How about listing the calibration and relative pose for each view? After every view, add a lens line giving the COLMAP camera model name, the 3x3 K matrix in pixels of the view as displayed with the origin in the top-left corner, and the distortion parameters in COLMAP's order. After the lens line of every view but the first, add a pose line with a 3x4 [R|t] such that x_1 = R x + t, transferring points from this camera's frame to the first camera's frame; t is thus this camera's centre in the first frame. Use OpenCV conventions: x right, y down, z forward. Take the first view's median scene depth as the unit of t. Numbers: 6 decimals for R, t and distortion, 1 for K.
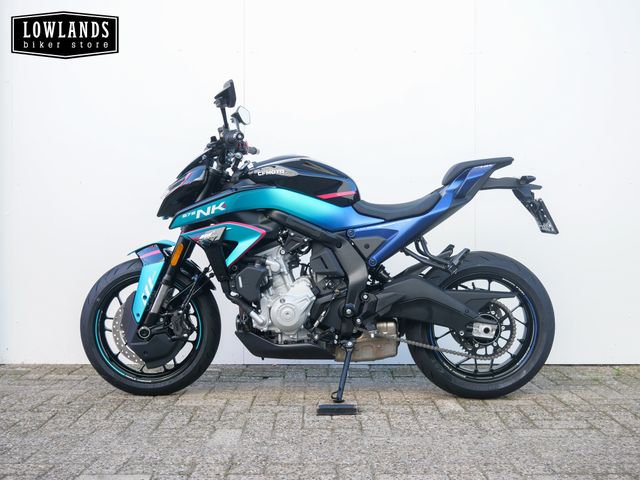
lens RADIAL K [[746.7, 0, 320.0], [0, 746.7, 240.0], [0, 0, 1]] dist [0.004490, -0.001690]
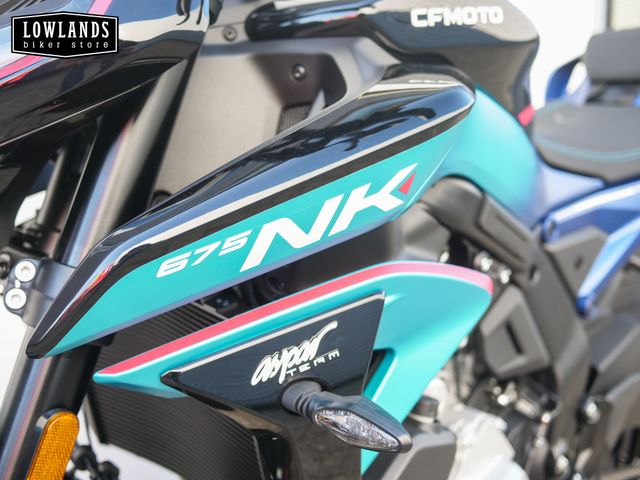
lens RADIAL K [[746.7, 0, 320.0], [0, 746.7, 240.0], [0, 0, 1]] dist [0.004490, -0.001690]
pose [[0.711977, -0.126974, 0.690628, -0.256182], [0.015491, 0.986116, 0.165331, -0.060182], [-0.702032, -0.107014, 0.704059, 0.843737]]
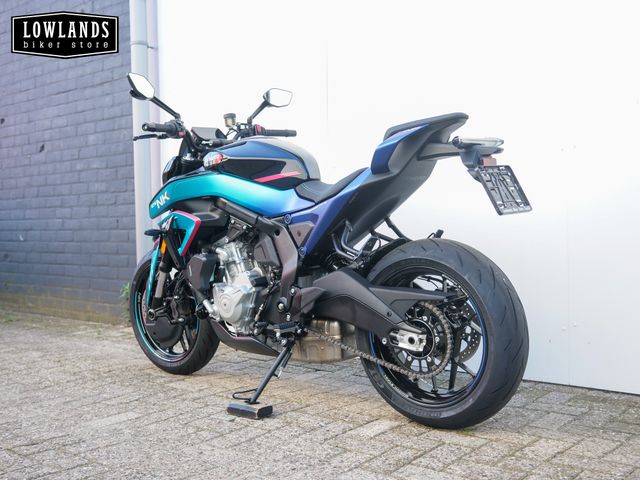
lens RADIAL K [[746.7, 0, 320.0], [0, 746.7, 240.0], [0, 0, 1]] dist [0.004490, -0.001690]
pose [[0.757659, 0.000308, -0.652650, 0.657538], [0.018975, 0.999567, 0.022500, -0.003402], [0.652375, -0.029432, 0.757325, 0.347670]]
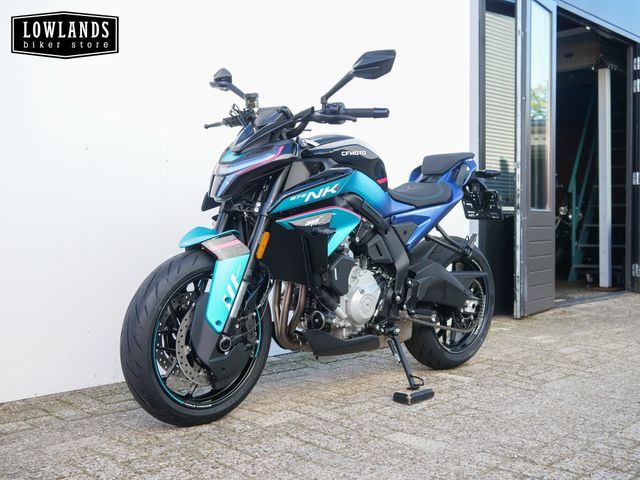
lens RADIAL K [[746.7, 0, 320.0], [0, 746.7, 240.0], [0, 0, 1]] dist [0.004490, -0.001690]
pose [[0.702553, -0.016969, 0.711429, -0.734640], [0.002060, 0.999760, 0.021813, -0.003672], [-0.711628, -0.013859, 0.702419, 0.374285]]
